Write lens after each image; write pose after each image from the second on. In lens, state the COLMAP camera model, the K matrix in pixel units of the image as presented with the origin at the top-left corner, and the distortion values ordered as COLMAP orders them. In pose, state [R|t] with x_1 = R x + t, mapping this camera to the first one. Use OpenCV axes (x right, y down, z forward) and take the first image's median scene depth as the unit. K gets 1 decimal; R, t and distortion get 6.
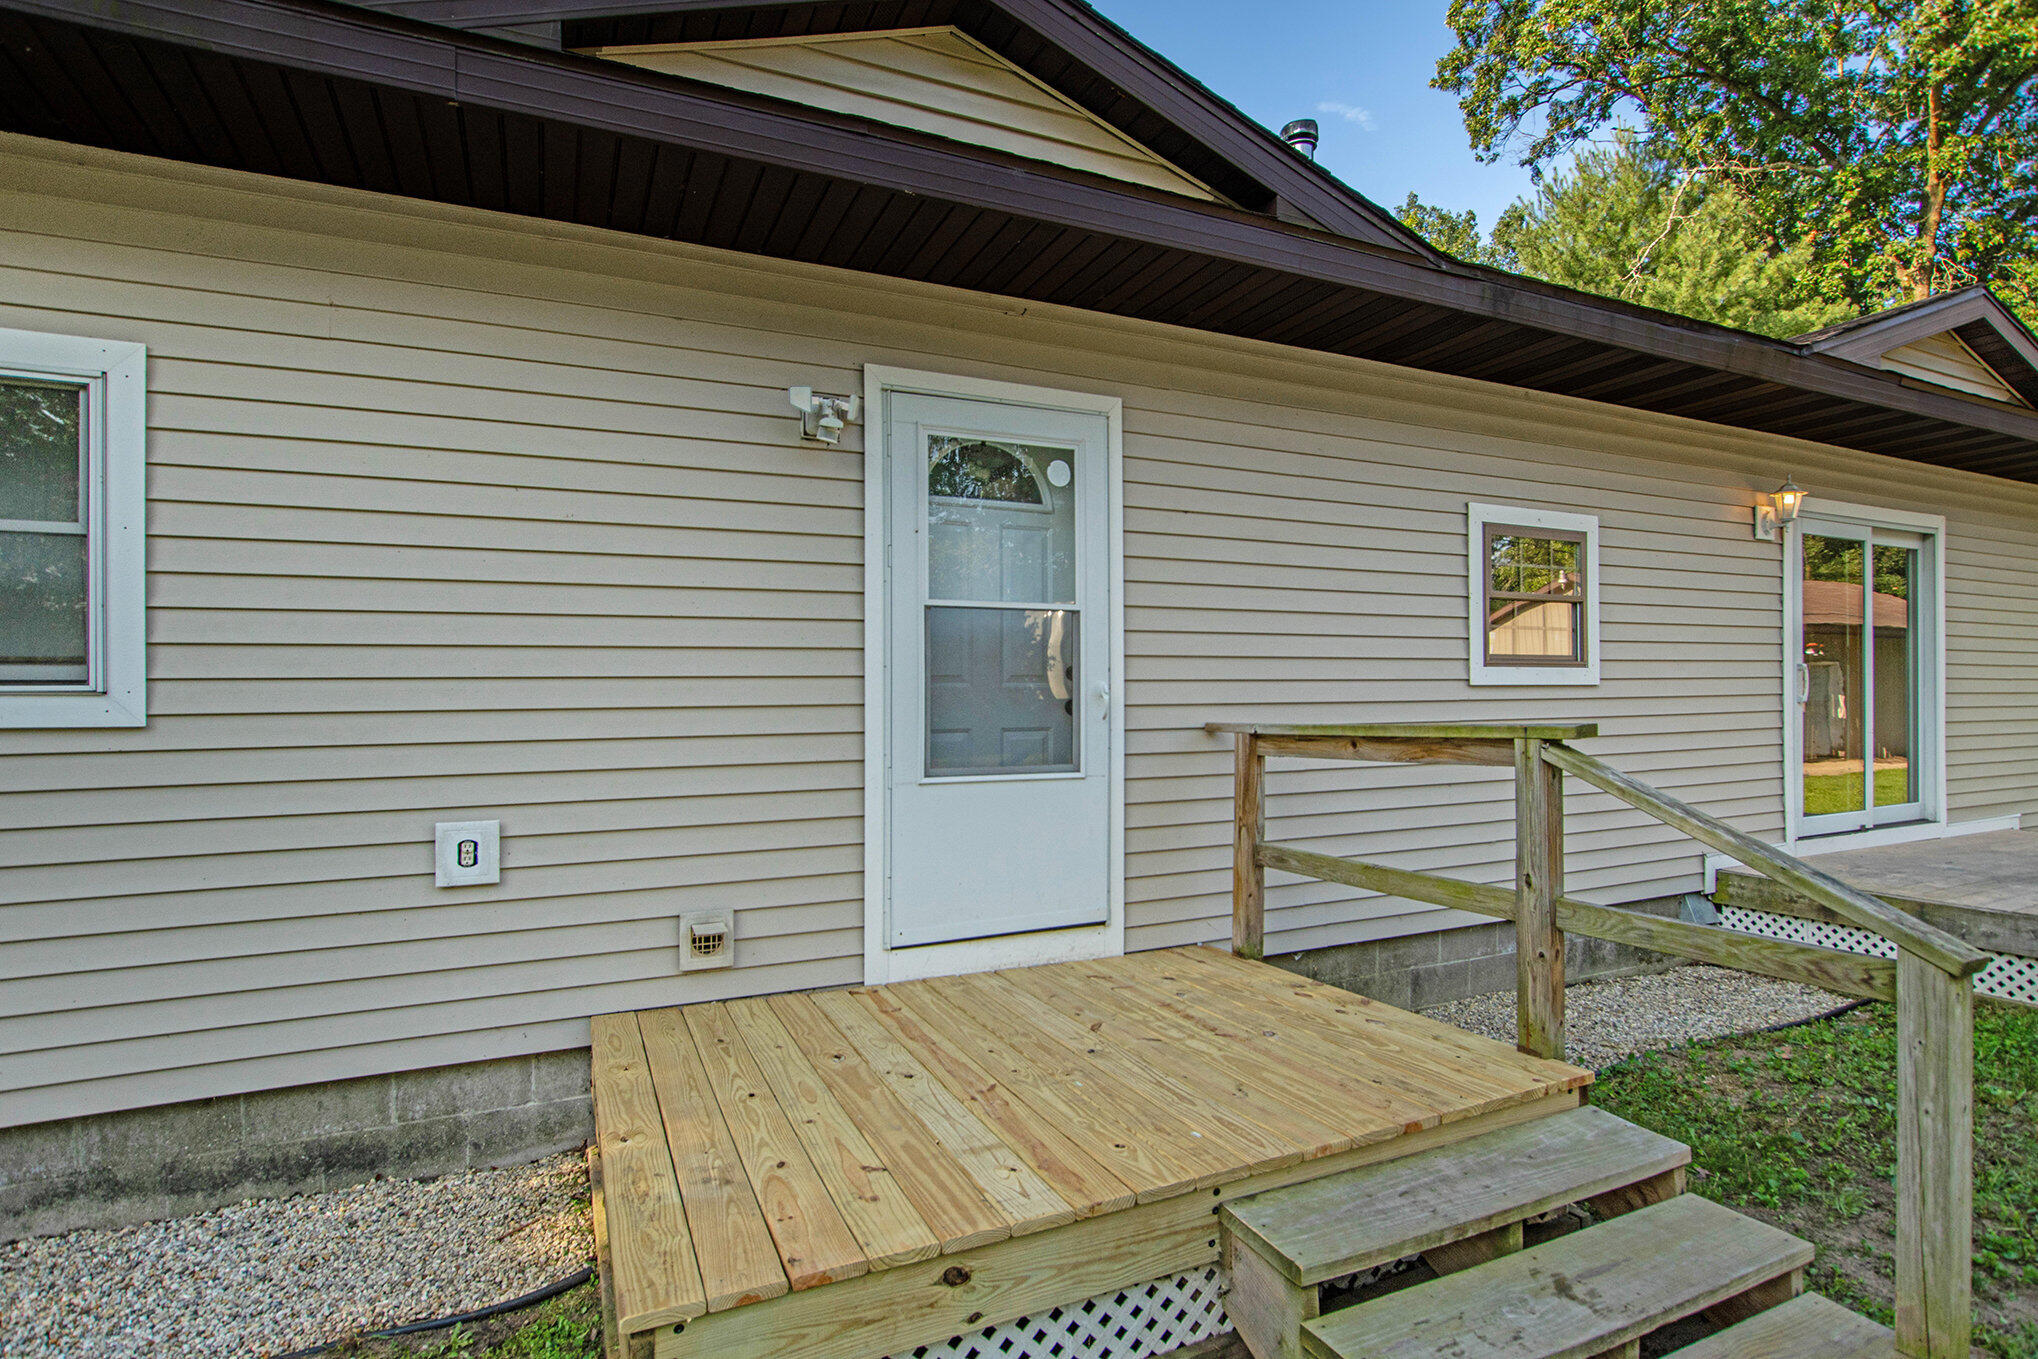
lens RADIAL K [[998.9, 0, 1020.8], [0, 998.9, 686.4], [0, 0, 1]] dist [-0.003846, -0.000209]
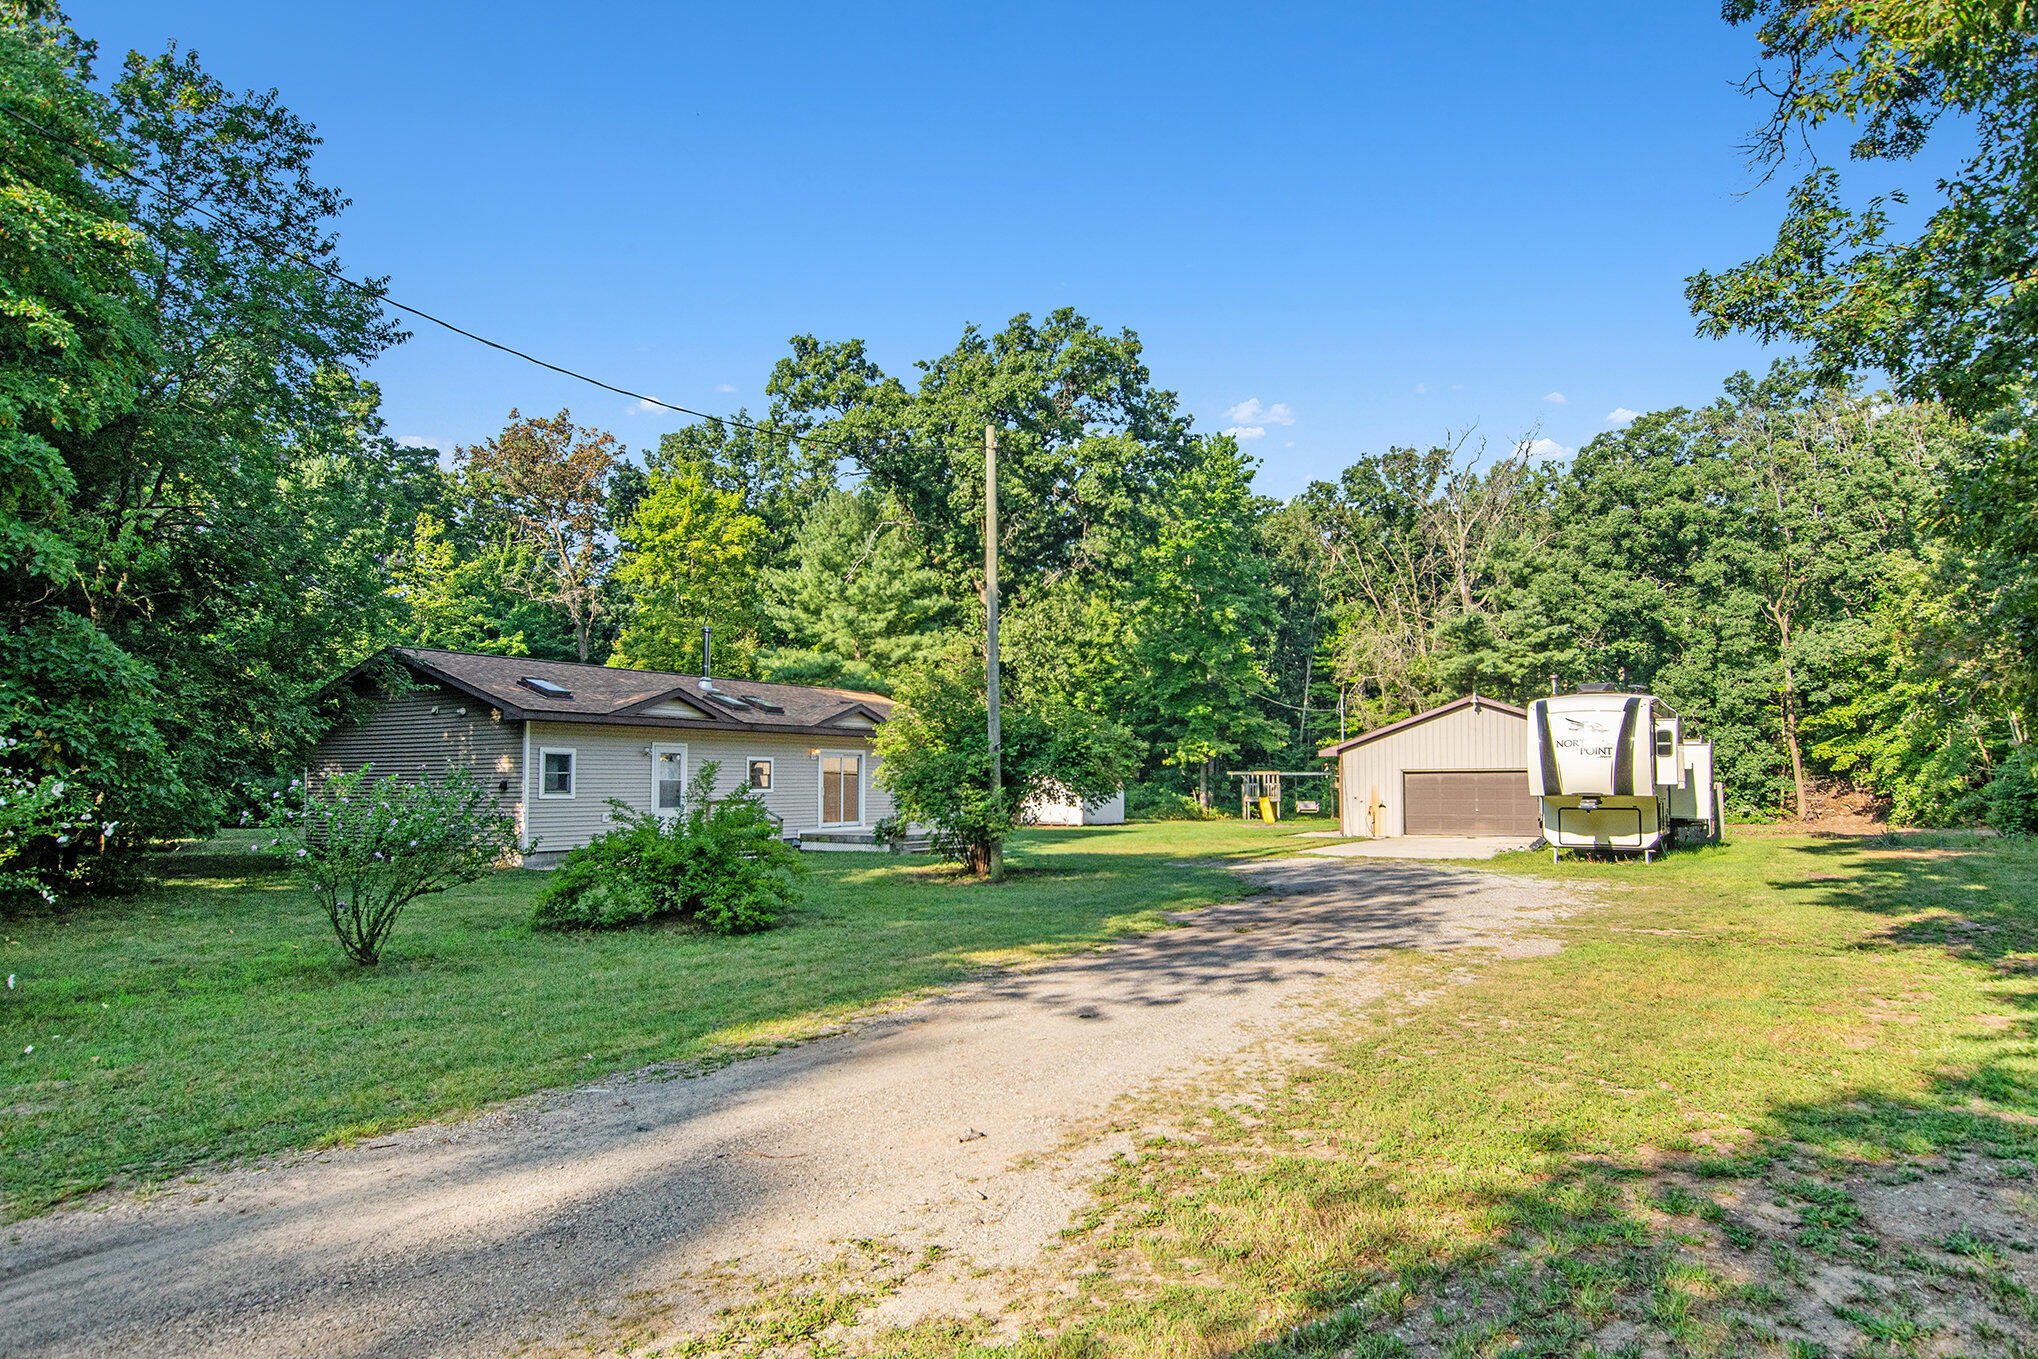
lens RADIAL K [[1289.9, 0, 1019.1], [0, 1289.9, 680.2], [0, 0, 1]] dist [-0.000053, -0.000002]
pose [[0.830319, 0.057603, 0.554304, -0.452432], [-0.009250, 0.995931, -0.089641, 0.002226], [-0.557212, 0.069303, 0.827473, -1.157214]]
